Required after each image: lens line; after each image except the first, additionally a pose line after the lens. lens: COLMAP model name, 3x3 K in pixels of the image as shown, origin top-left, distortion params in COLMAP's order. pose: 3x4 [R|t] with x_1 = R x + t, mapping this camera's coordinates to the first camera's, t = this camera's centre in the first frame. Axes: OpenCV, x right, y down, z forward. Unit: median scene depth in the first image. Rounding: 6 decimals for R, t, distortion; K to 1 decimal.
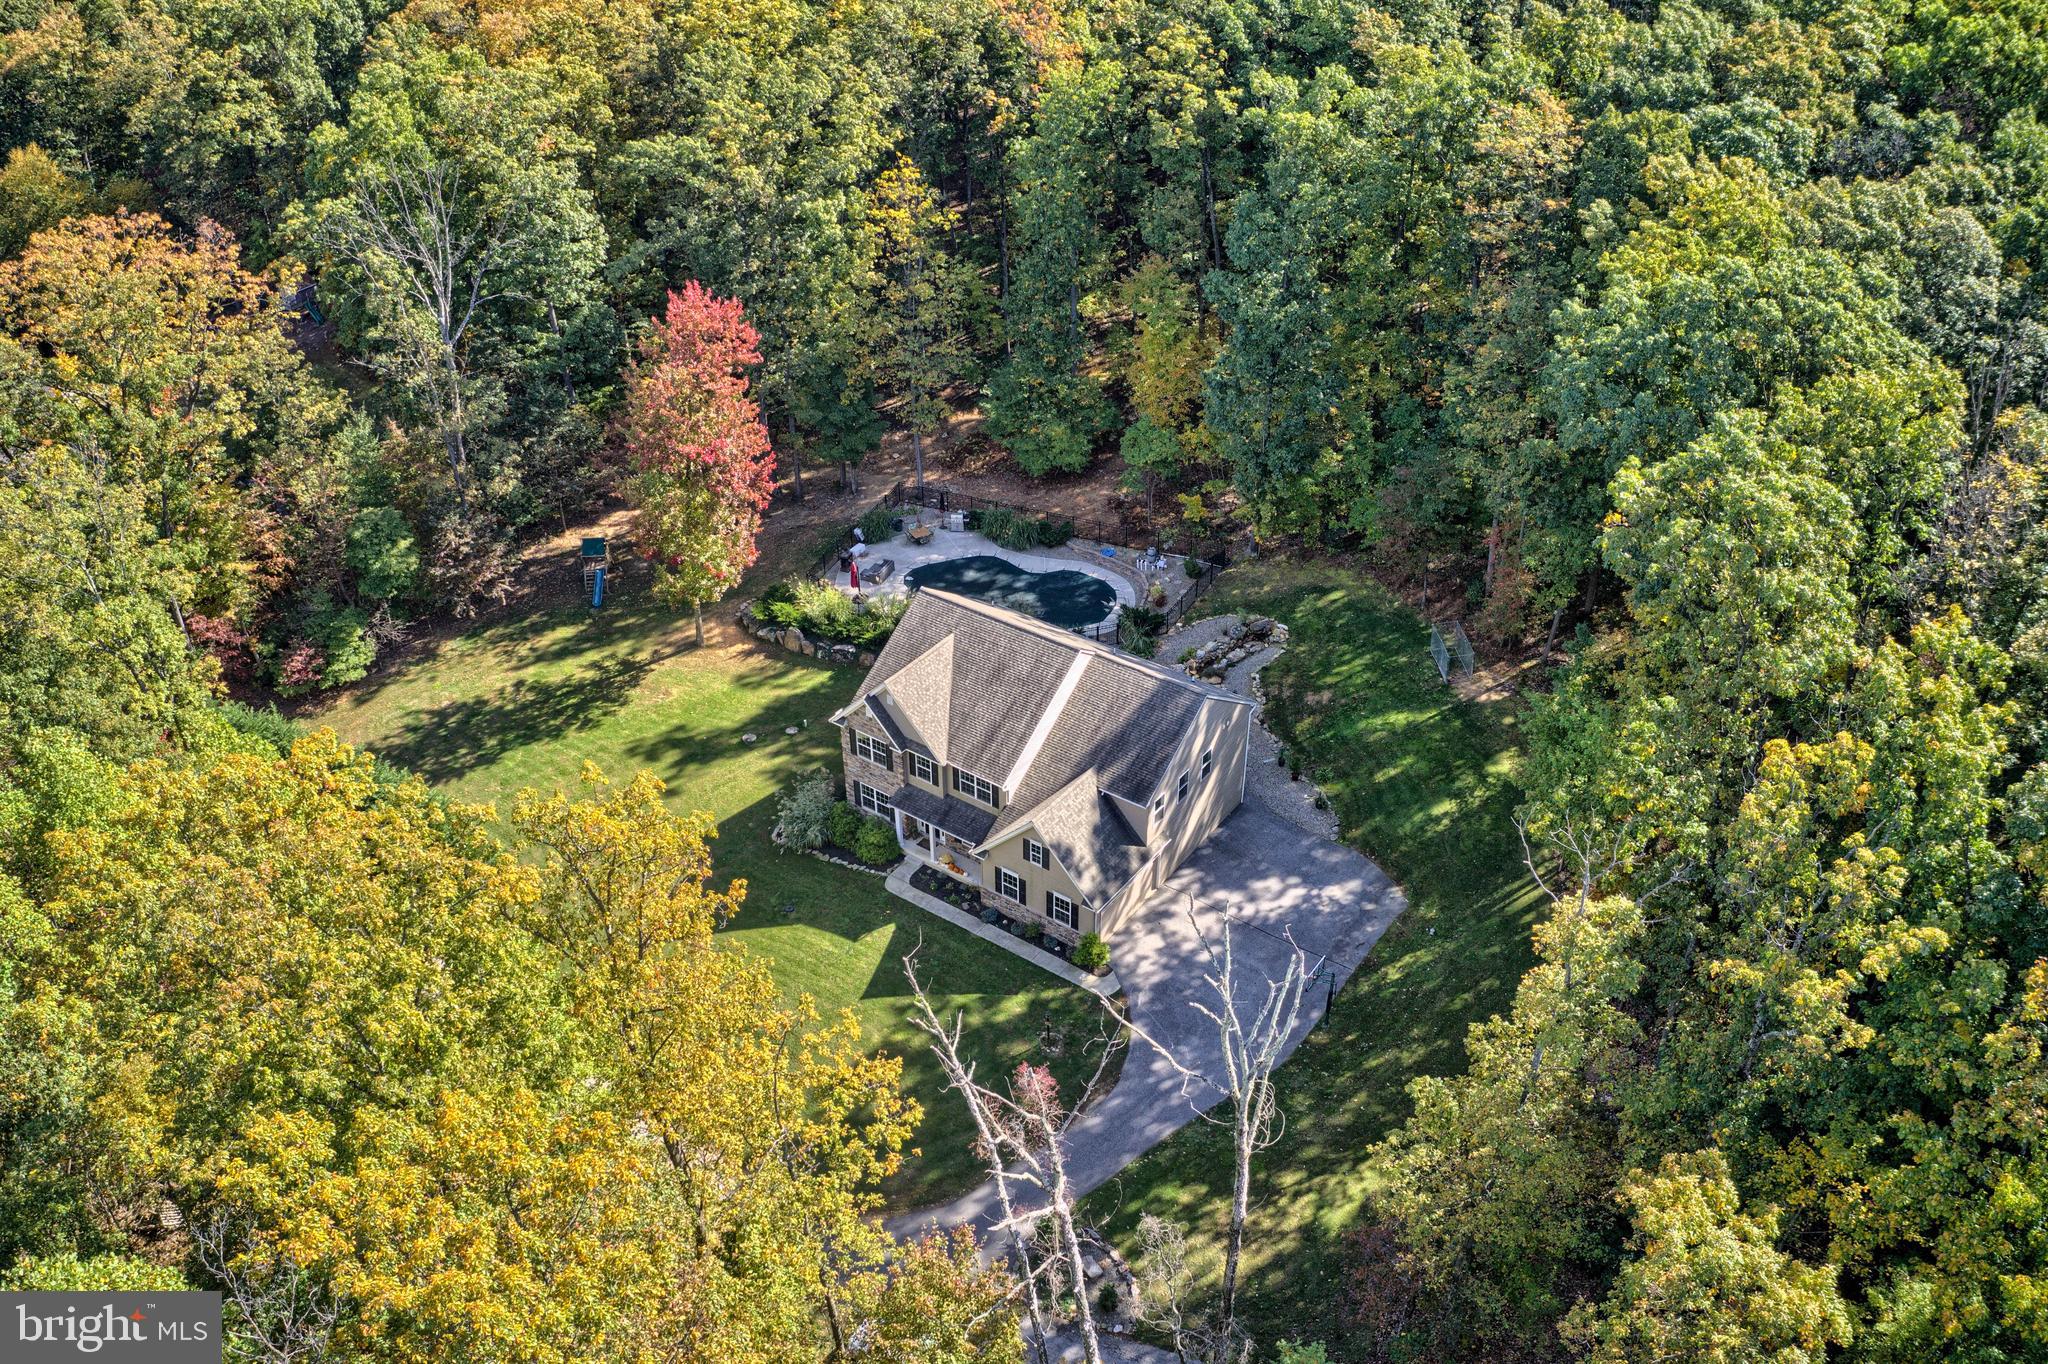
lens RADIAL K [[1618.8, 0, 1024.2], [0, 1618.8, 695.4], [0, 0, 1]] dist [-0.177730, 0.002362]
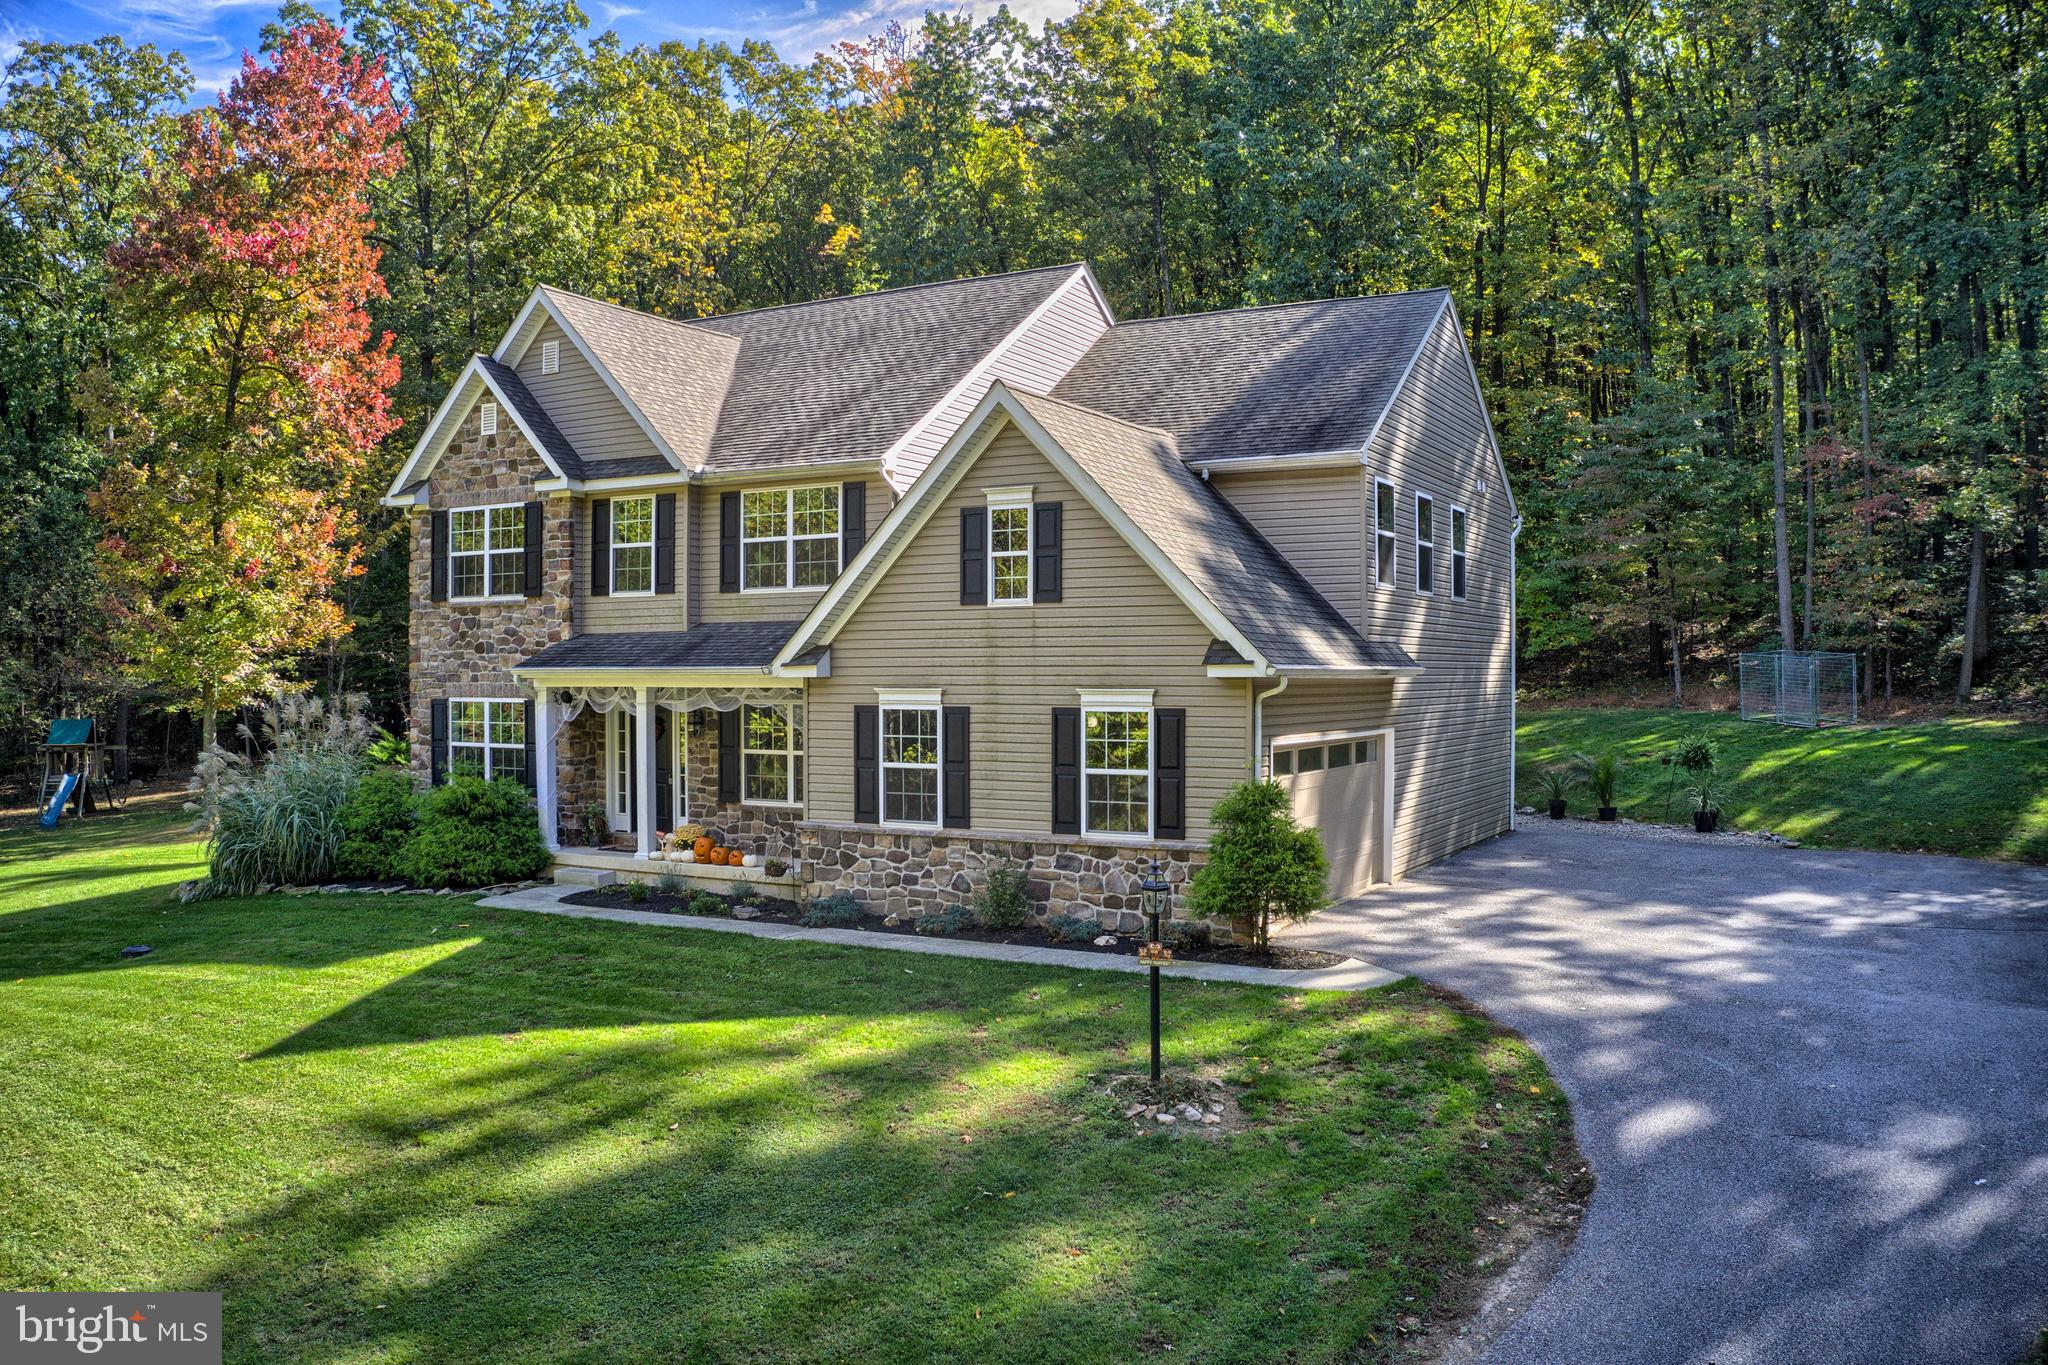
lens RADIAL K [[1618.8, 0, 1024.1], [0, 1618.8, 677.0], [0, 0, 1]] dist [-0.177730, 0.002362]
pose [[0.993401, 0.003010, 0.114655, -0.017145], [0.062720, 0.822689, -0.565021, 0.215292], [-0.096026, 0.568483, 0.817071, 0.626544]]
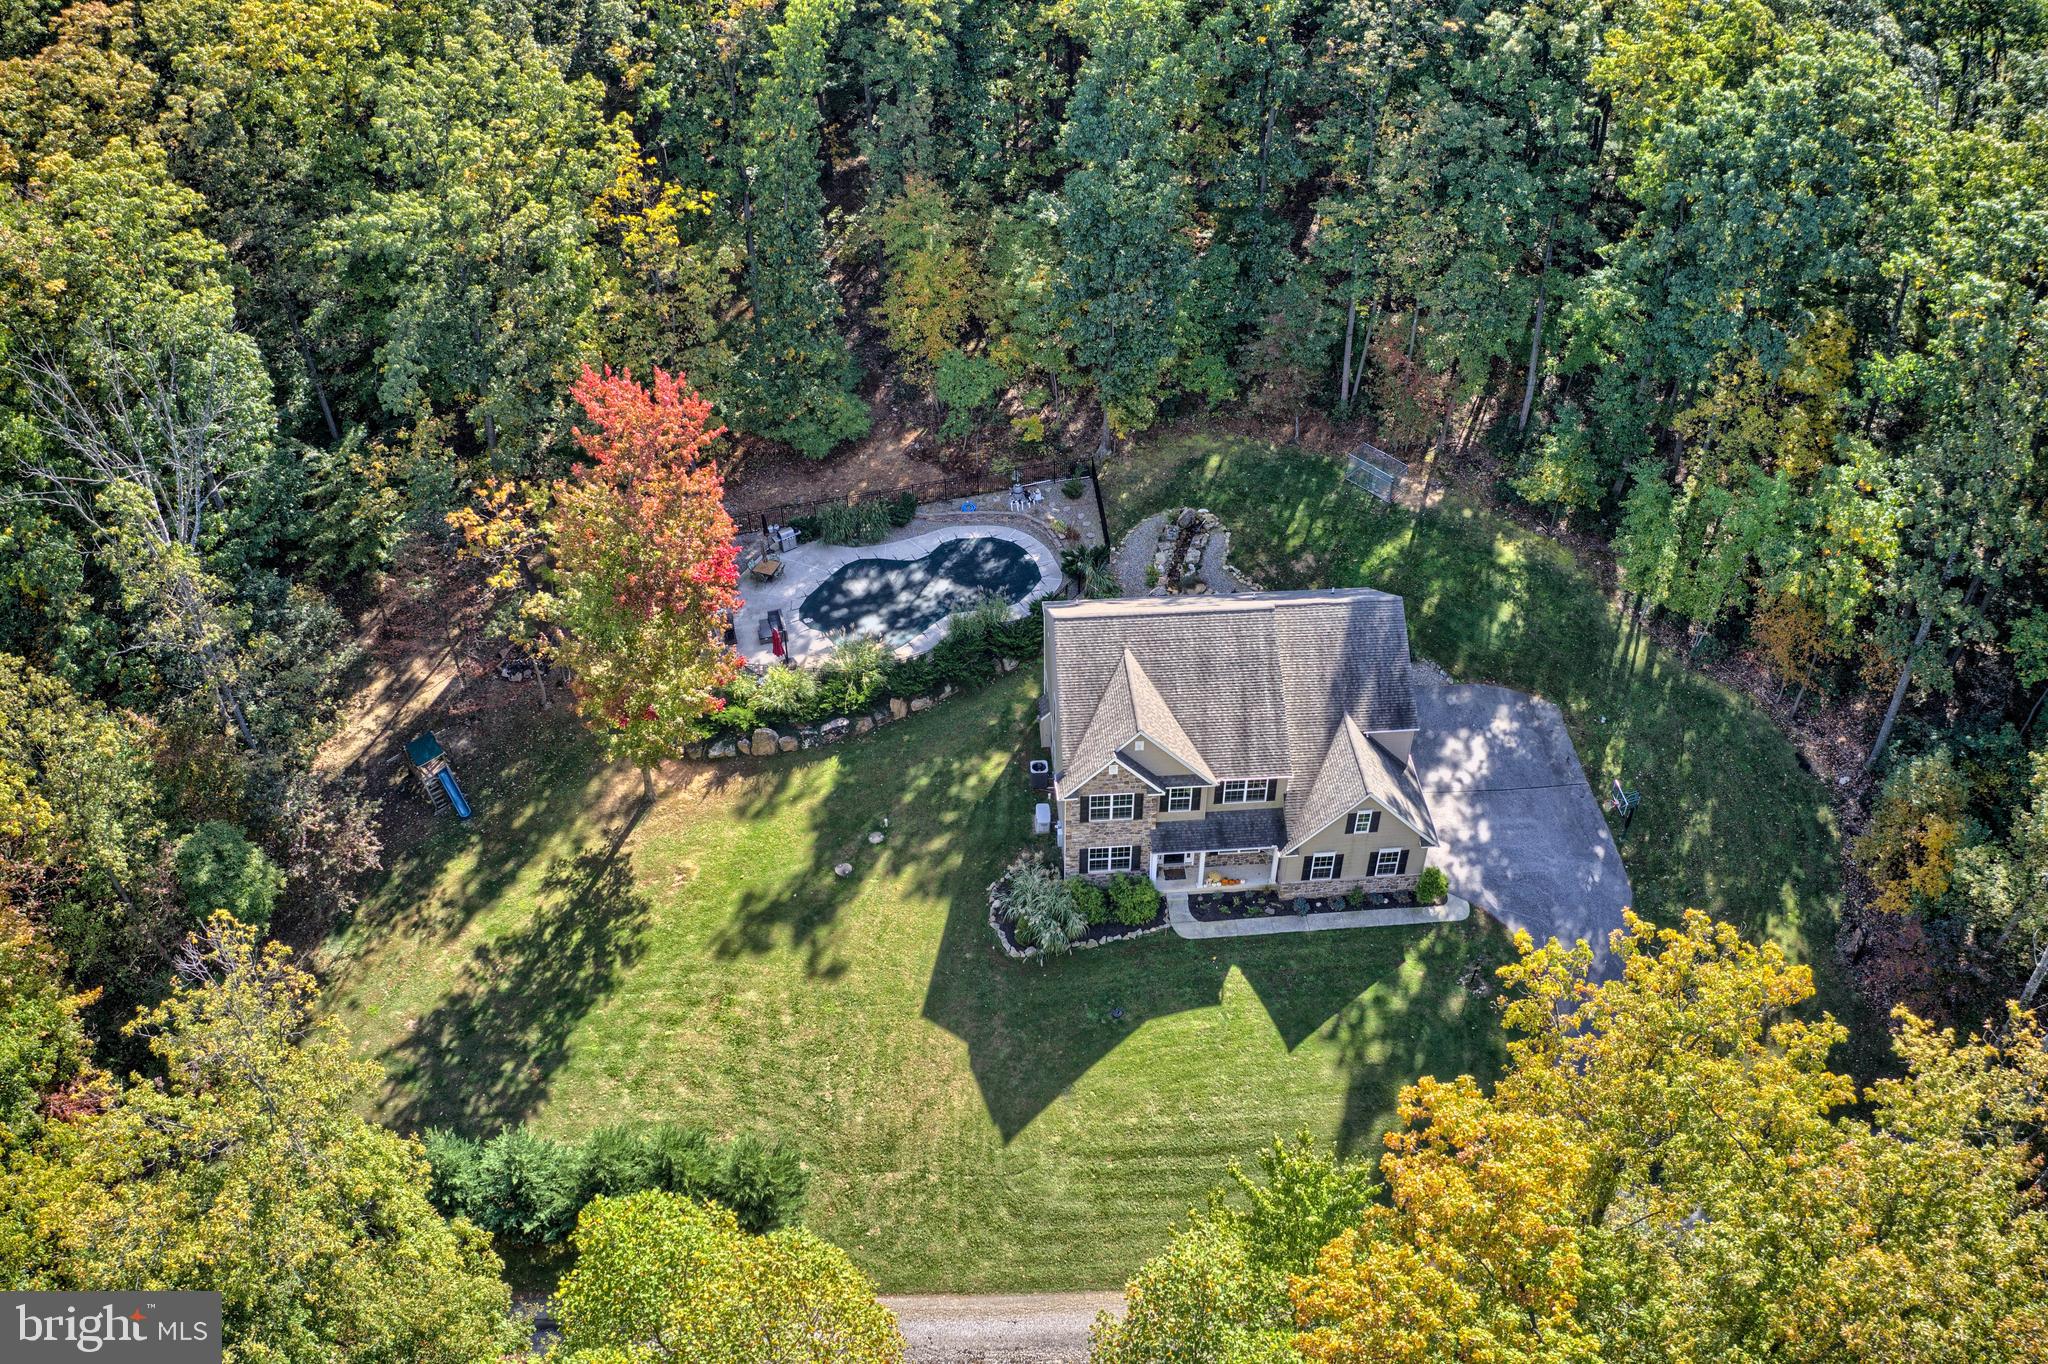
lens RADIAL K [[1618.8, 0, 1022.2], [0, 1618.8, 664.4], [0, 0, 1]] dist [-0.177730, 0.002362]
pose [[0.772148, -0.411207, 0.484454, -0.448522], [0.366561, 0.910993, 0.189012, -0.188494], [-0.519057, 0.031636, 0.854154, 0.237485]]
